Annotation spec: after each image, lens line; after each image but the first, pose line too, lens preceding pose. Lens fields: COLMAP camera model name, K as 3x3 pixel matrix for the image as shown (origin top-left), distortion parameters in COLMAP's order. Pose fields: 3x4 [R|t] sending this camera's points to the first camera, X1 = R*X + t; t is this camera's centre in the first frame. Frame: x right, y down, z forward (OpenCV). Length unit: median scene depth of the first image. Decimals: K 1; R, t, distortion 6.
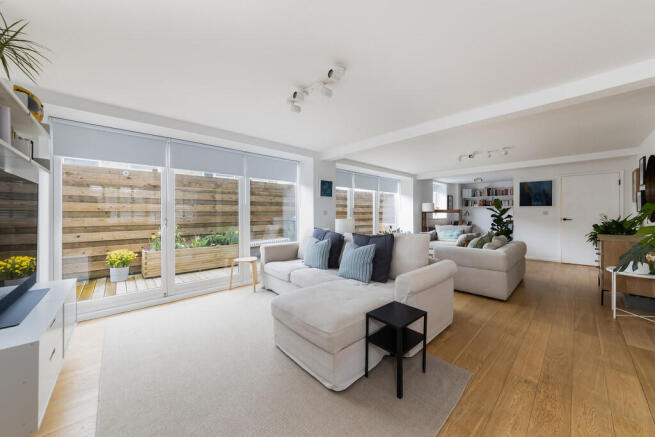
lens RADIAL K [[236.0, 0, 333.3], [0, 236.0, 211.0], [0, 0, 1]] dist [-0.001001, -0.000144]
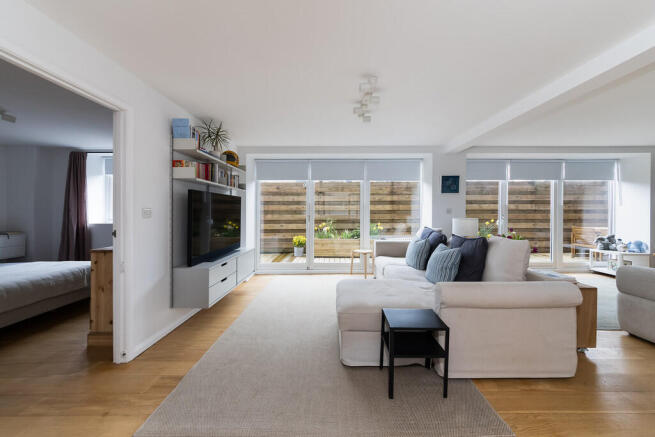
lens RADIAL K [[236.0, 0, 333.3], [0, 236.0, 211.0], [0, 0, 1]] dist [-0.001001, -0.000144]
pose [[0.726807, -0.004138, -0.686829, 0.295758], [0.007876, 0.999966, 0.002310, 0.001997], [0.686797, -0.007089, 0.726815, 0.046890]]
